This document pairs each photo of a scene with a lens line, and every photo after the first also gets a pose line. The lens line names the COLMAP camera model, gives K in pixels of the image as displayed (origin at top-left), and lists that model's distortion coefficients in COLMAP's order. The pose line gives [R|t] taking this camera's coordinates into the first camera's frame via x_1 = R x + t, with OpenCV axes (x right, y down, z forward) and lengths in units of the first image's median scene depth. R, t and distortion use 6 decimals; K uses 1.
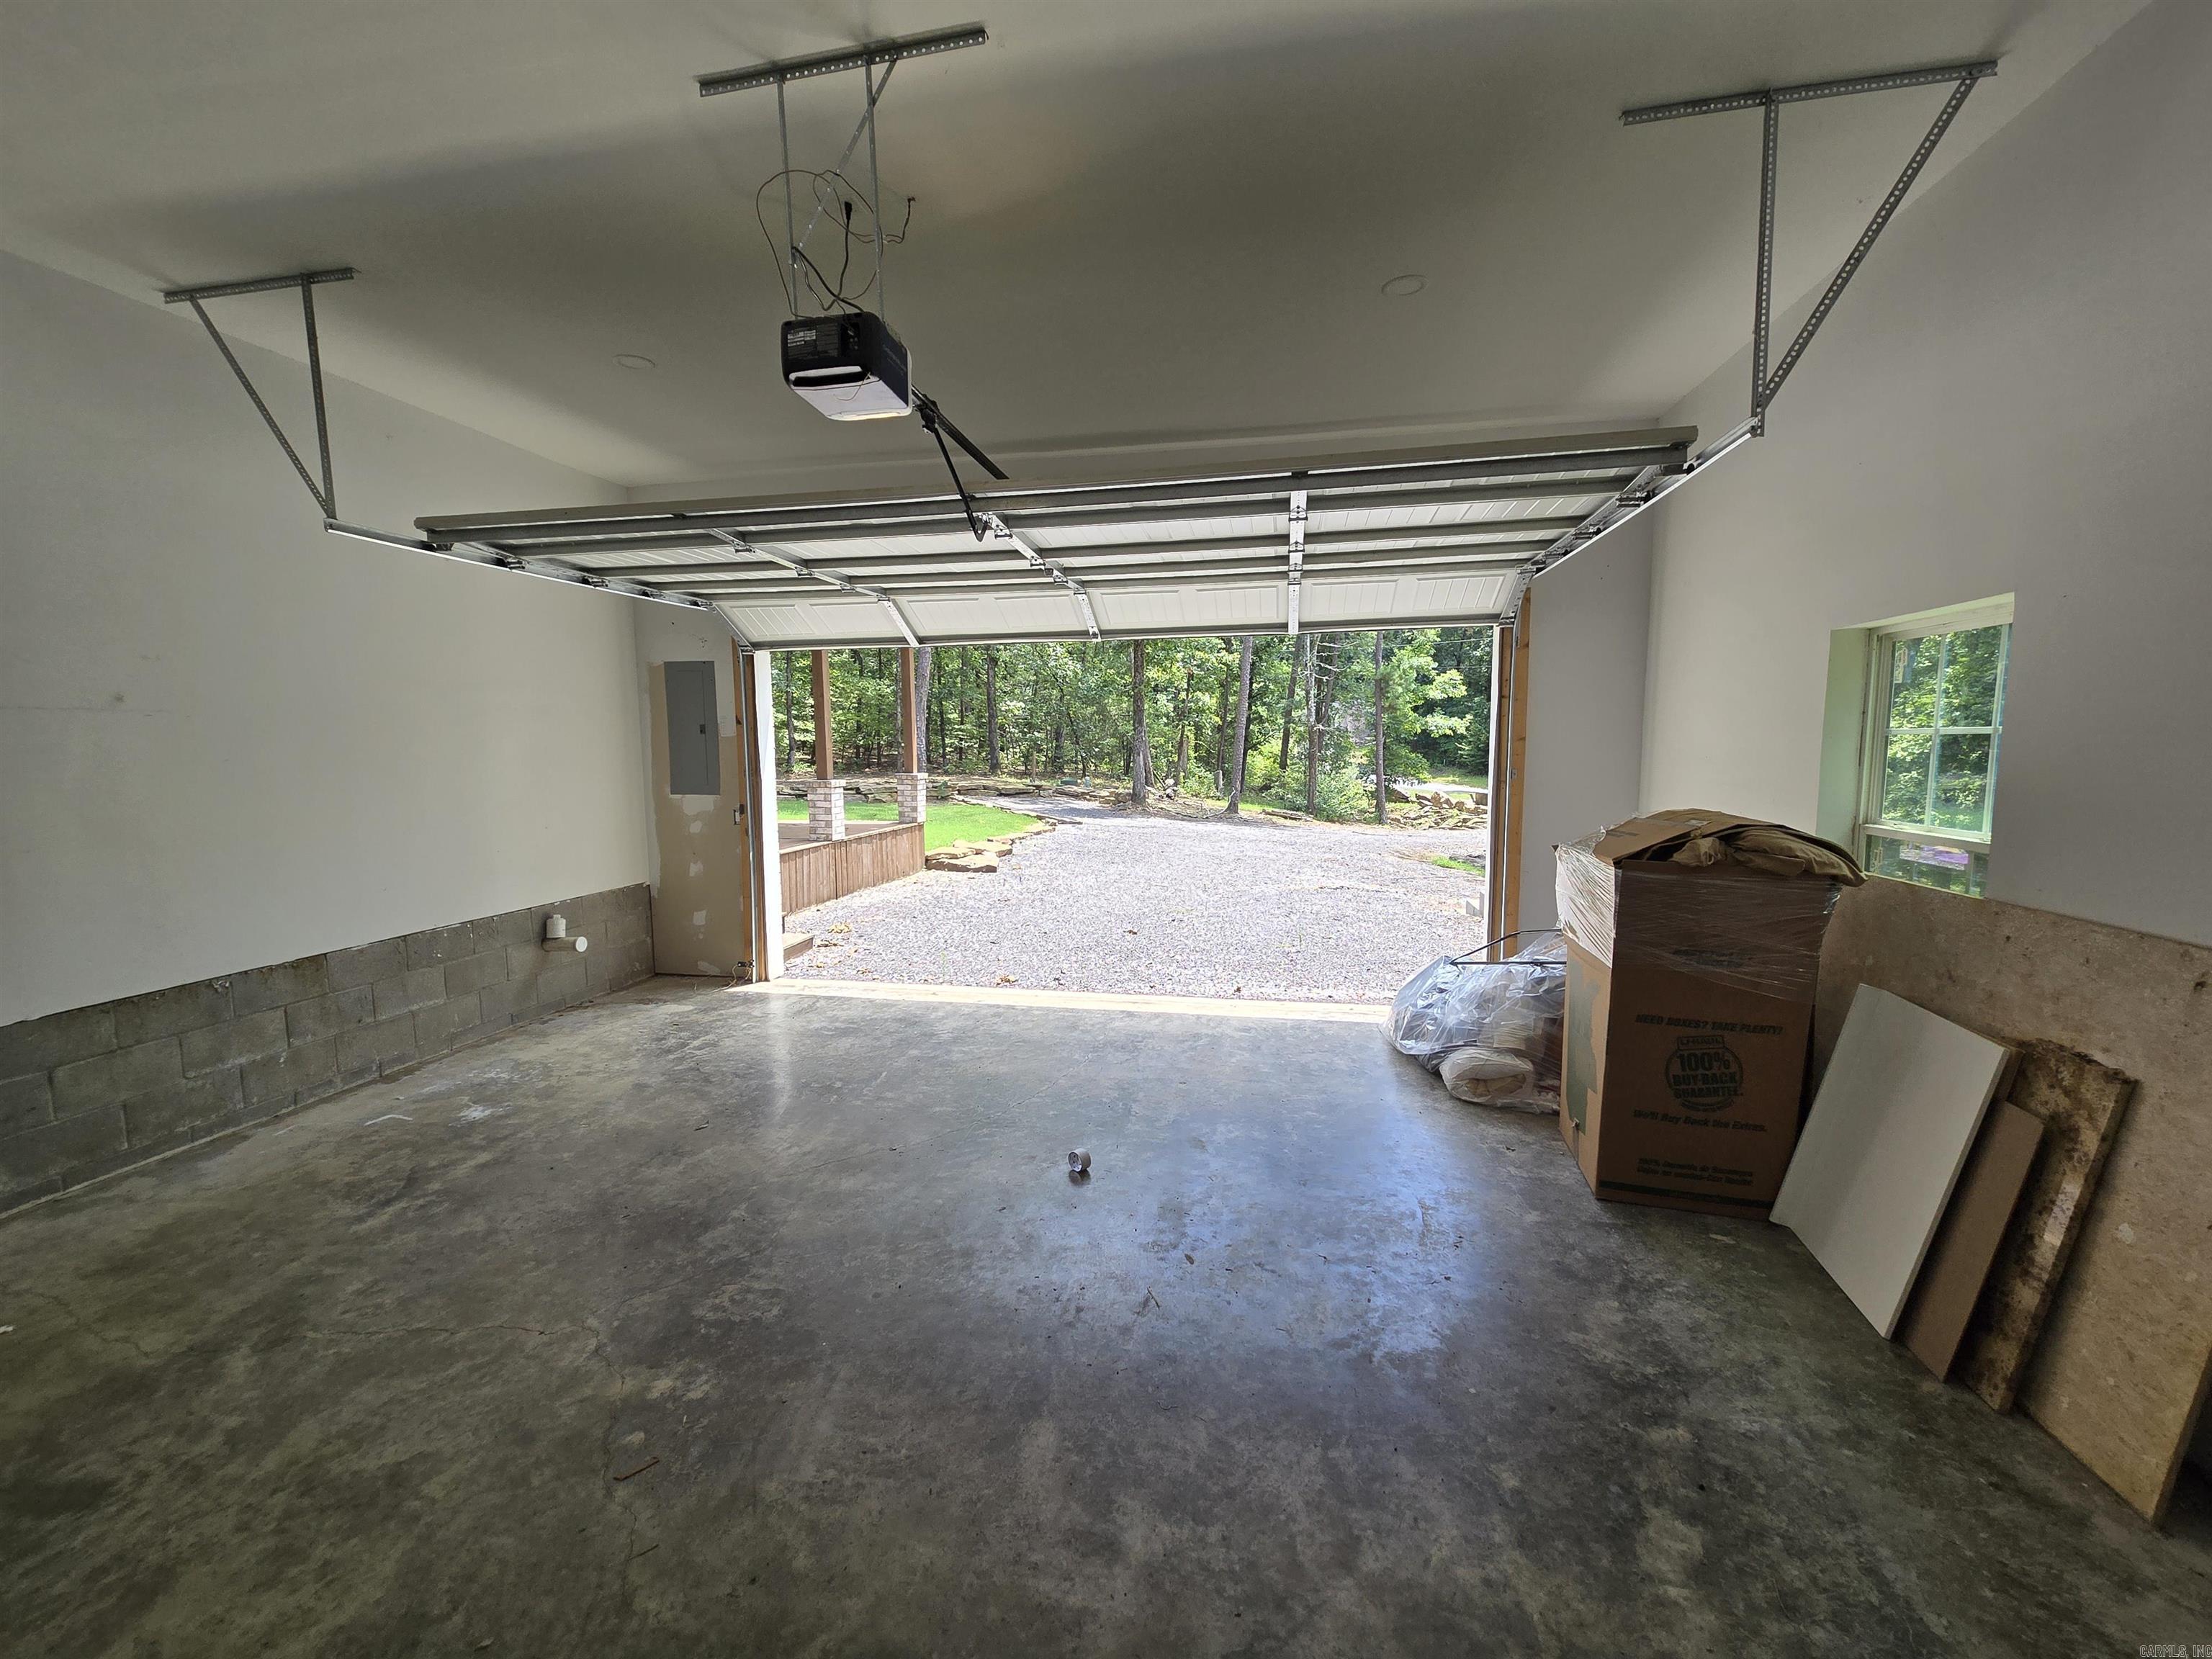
lens RADIAL K [[906.4, 0, 1099.7], [0, 906.4, 839.8], [0, 0, 1]] dist [-0.002368, 0.001768]
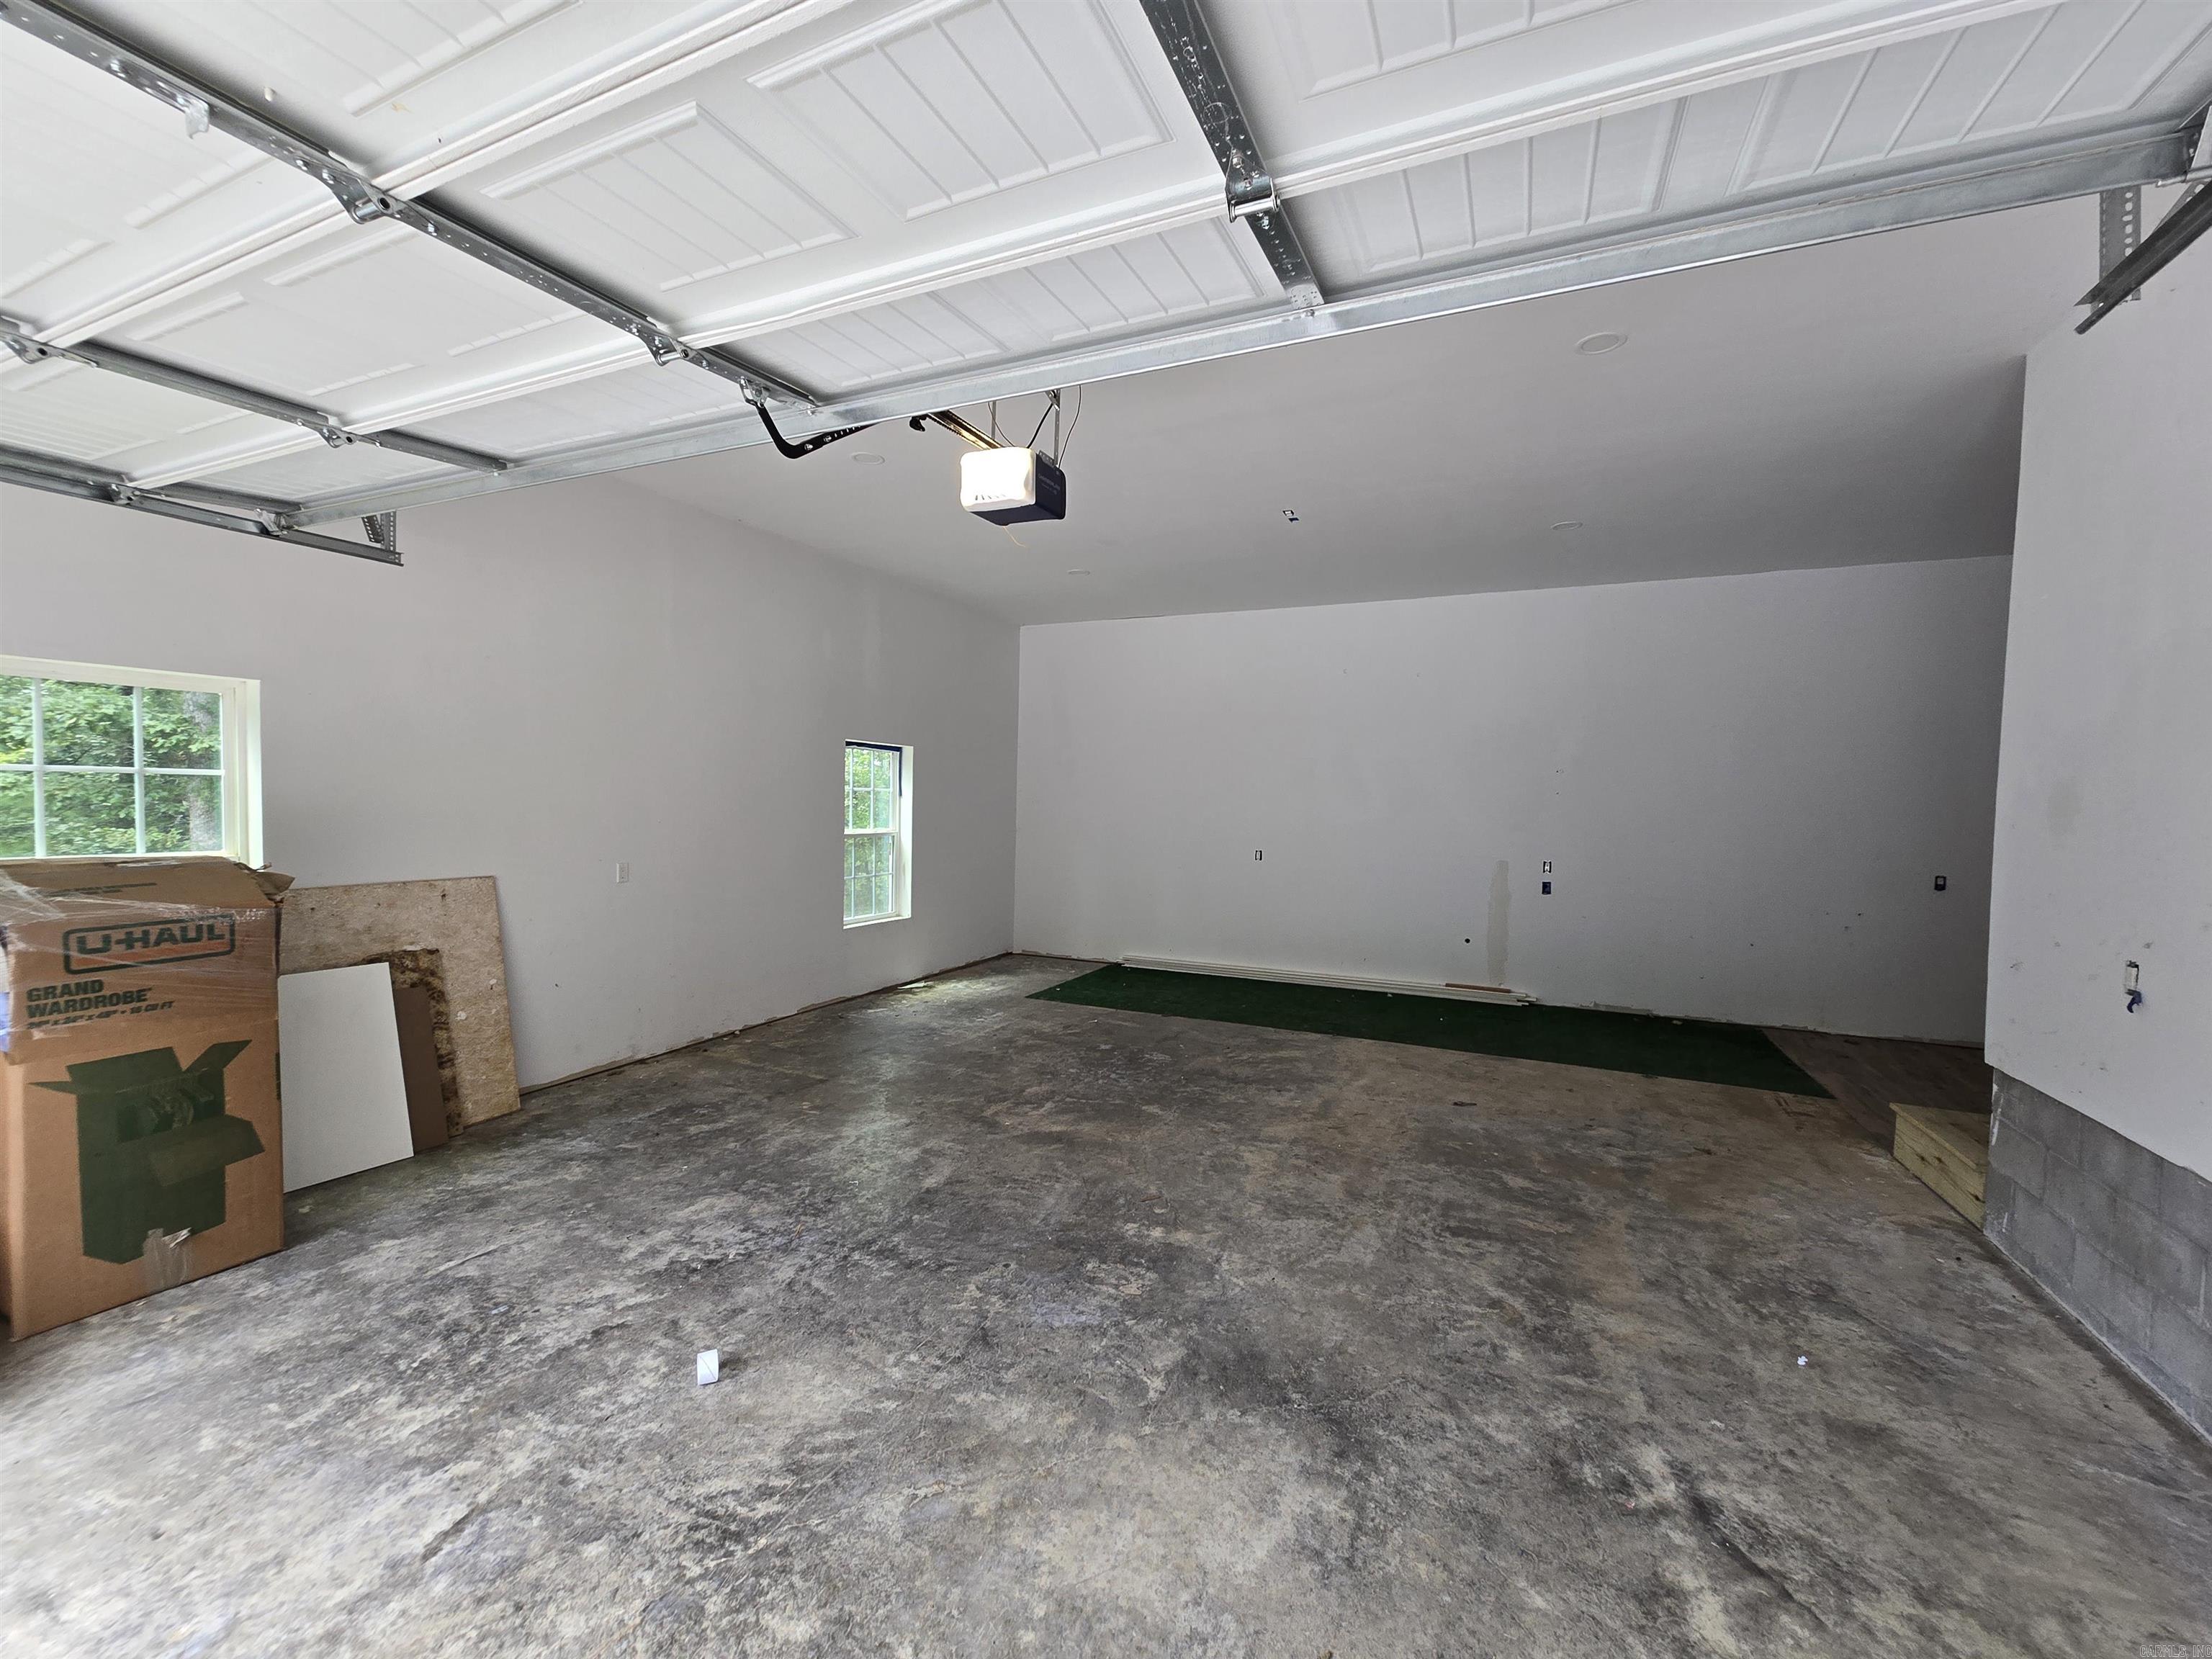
lens RADIAL K [[906.4, 0, 1108.2], [0, 906.4, 832.3], [0, 0, 1]] dist [-0.002368, 0.001768]
pose [[-0.974085, -0.021548, 0.225155, -0.679769], [0.009643, 0.990590, 0.136520, -0.223166], [-0.225978, 0.135154, -0.964711, 2.201394]]
